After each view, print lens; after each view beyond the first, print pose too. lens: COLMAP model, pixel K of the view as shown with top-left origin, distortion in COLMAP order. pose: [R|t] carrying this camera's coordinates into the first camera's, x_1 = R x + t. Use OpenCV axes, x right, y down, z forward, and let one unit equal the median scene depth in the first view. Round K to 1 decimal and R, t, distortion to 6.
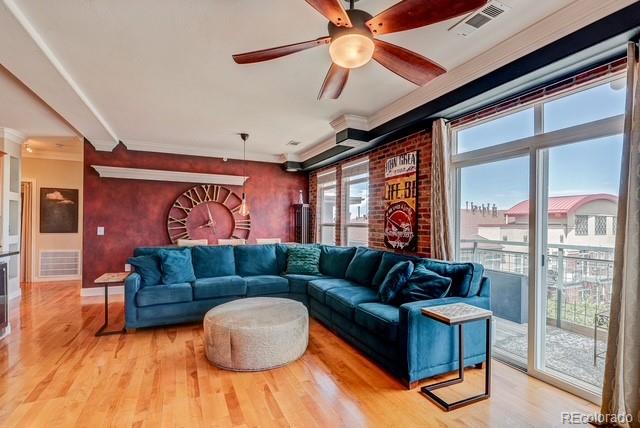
lens RADIAL K [[297.4, 0, 315.4], [0, 297.4, 222.2], [0, 0, 1]] dist [0.000312, -0.000170]
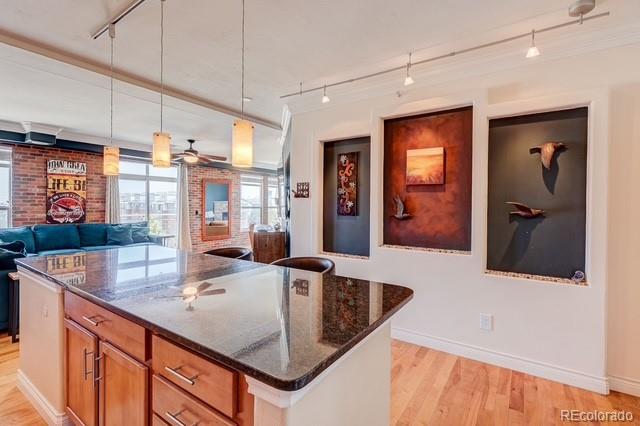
lens RADIAL K [[297.4, 0, 318.4], [0, 297.4, 210.3], [0, 0, 1]] dist [0.000312, -0.000170]
pose [[-0.499519, -0.033688, 0.865647, -1.242264], [-0.016780, 0.999432, 0.029211, -0.030166], [-0.866140, 0.000066, -0.499801, 0.484315]]
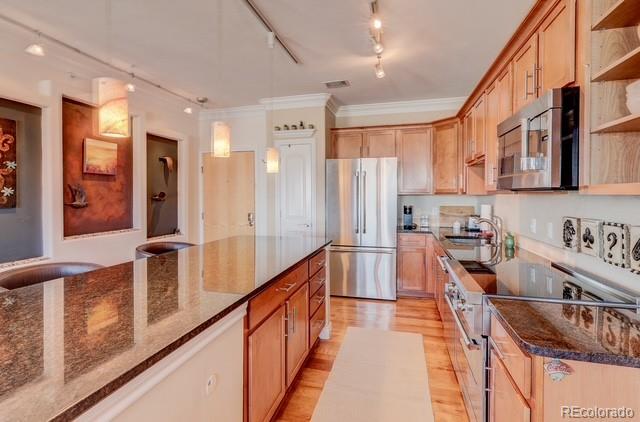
lens RADIAL K [[315.5, 0, 315.2], [0, 315.5, 199.4], [0, 0, 1]] dist [-0.000764, -0.000089]
pose [[-0.646940, 0.000367, -0.762541, -0.647503], [-0.002778, 0.999992, 0.002838, -0.016761], [0.762536, 0.003955, -0.646934, 0.780835]]
